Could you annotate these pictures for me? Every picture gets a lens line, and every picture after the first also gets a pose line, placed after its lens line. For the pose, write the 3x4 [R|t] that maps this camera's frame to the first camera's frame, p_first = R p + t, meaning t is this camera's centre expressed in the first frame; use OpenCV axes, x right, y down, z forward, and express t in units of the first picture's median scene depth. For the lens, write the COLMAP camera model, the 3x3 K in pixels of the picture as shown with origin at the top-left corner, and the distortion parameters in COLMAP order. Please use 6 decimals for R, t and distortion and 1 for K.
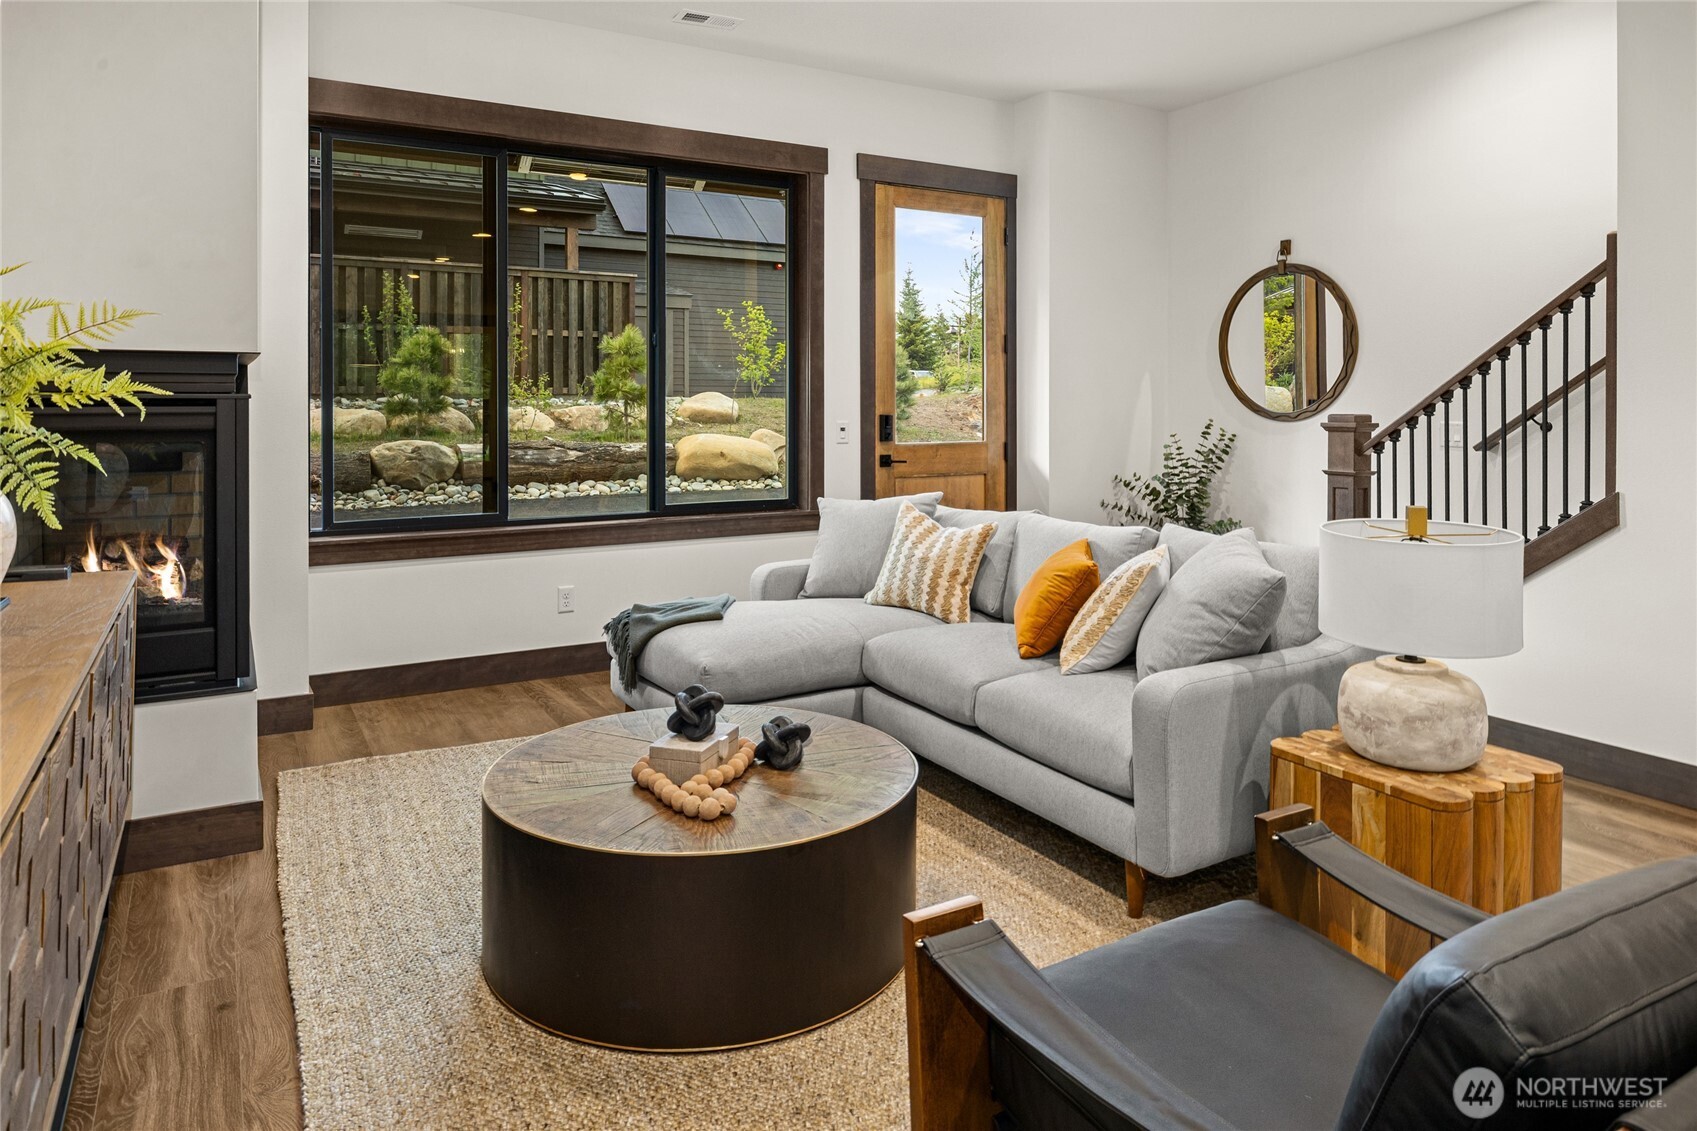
lens RADIAL K [[1061.3, 0, 822.5], [0, 1061.3, 407.7], [0, 0, 1]] dist [-0.001817, 0.006329]
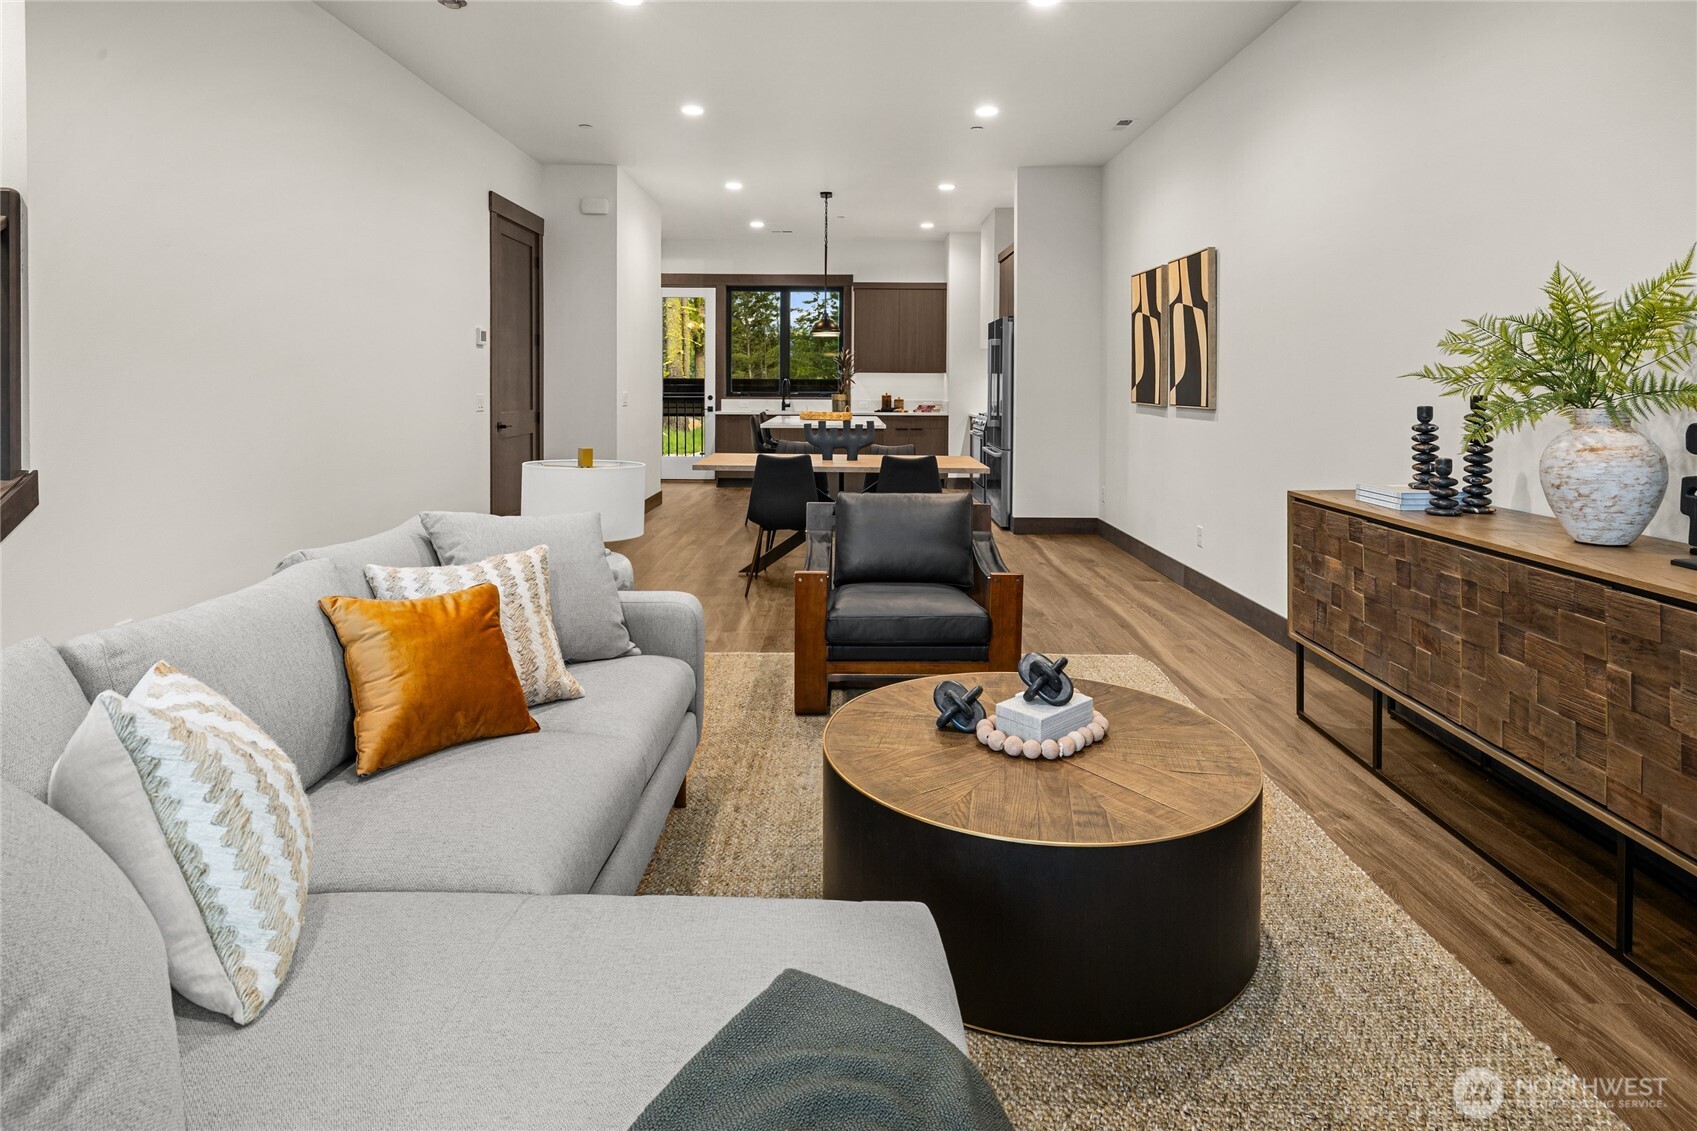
lens RADIAL K [[921.1, 0, 816.5], [0, 921.1, 402.8], [0, 0, 1]] dist [-0.006347, 0.002529]
pose [[-0.850610, -0.017967, 0.525491, -0.161427], [-0.005853, 0.999678, 0.024707, -0.001189], [-0.525765, 0.017940, -0.850441, 0.756807]]
